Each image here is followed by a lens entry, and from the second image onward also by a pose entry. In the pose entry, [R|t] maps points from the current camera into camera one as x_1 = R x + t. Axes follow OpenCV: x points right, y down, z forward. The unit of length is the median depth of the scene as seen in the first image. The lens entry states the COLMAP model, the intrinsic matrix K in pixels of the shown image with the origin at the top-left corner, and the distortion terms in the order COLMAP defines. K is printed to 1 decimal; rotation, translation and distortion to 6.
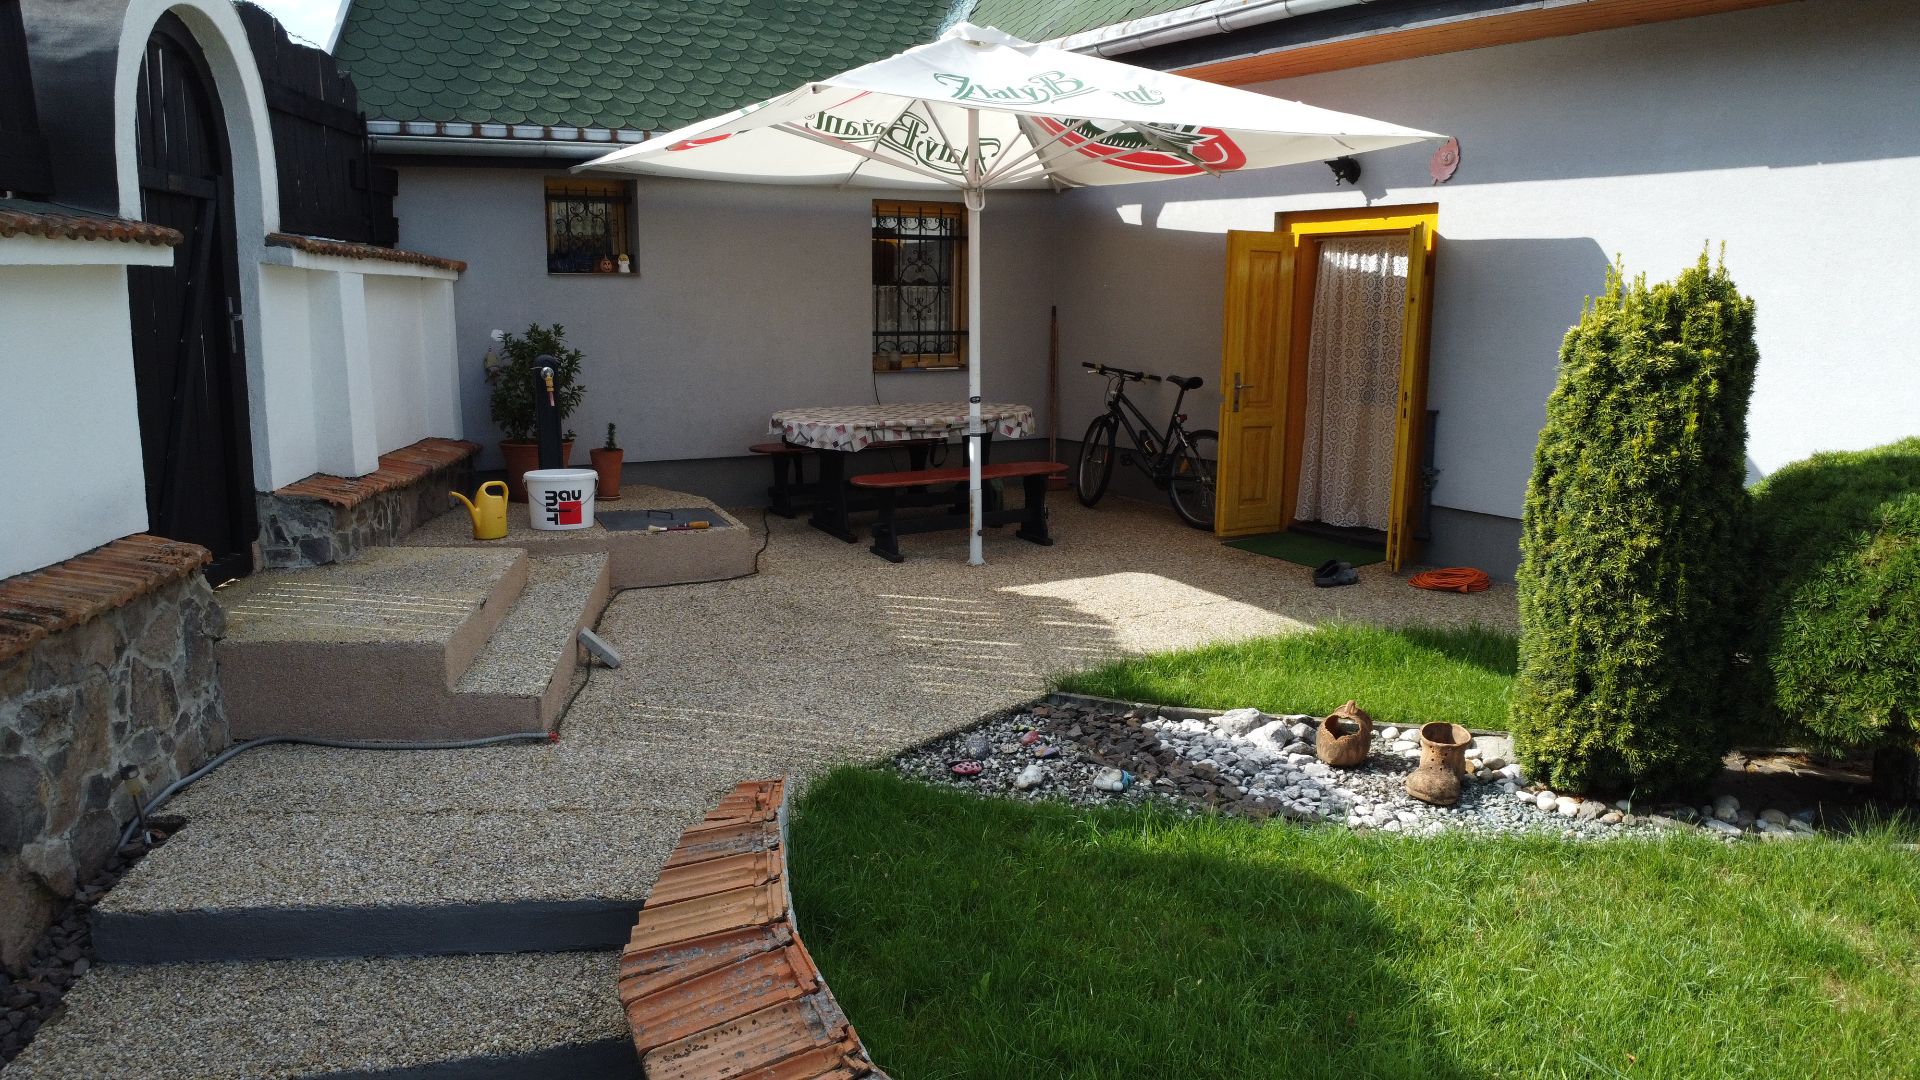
lens RADIAL K [[1422.2, 0, 960.0], [0, 1422.2, 540.0], [0, 0, 1]] dist [-0.004431, -0.002152]
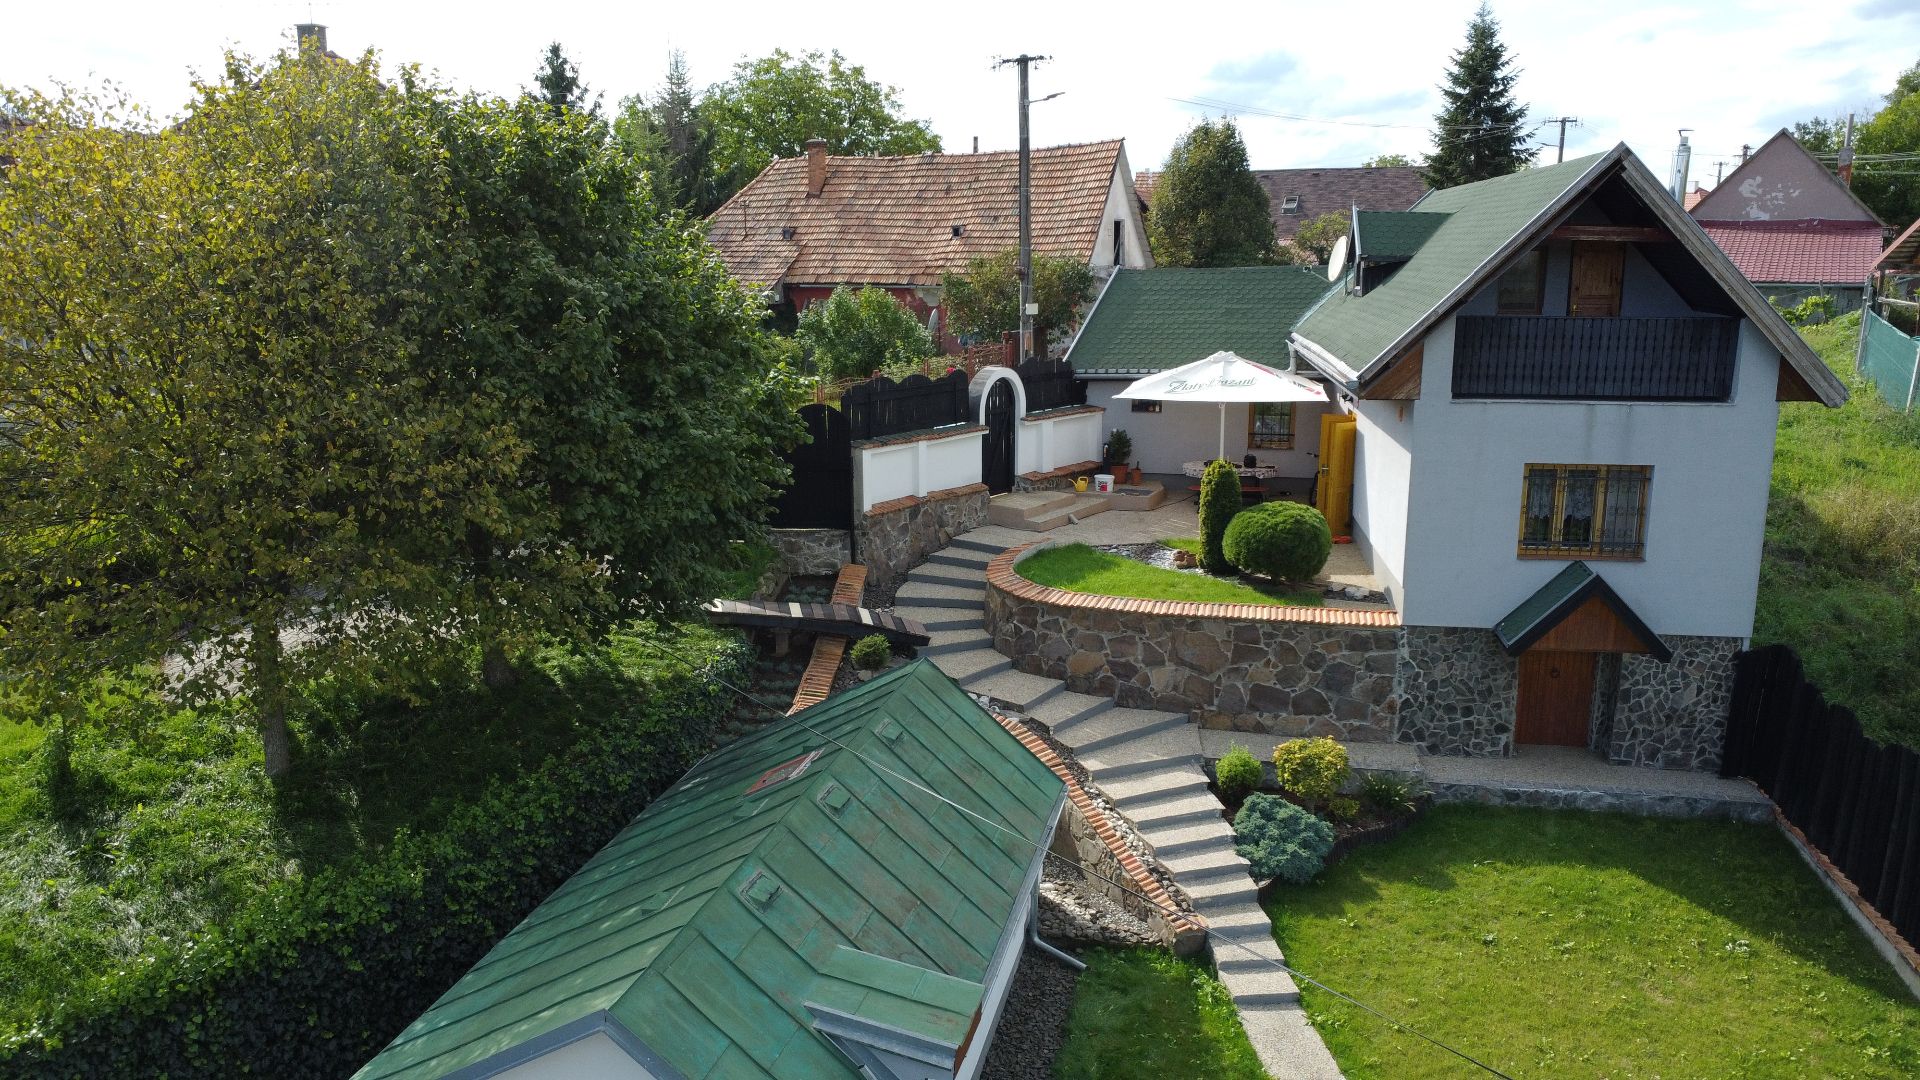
lens RADIAL K [[1422.2, 0, 960.0], [0, 1422.2, 540.0], [0, 0, 1]] dist [-0.004431, -0.002152]
pose [[0.736837, 0.131172, -0.663224, 2.052211], [-0.115957, 0.990981, 0.067168, -0.097120], [0.666052, 0.027414, 0.745401, -2.108763]]
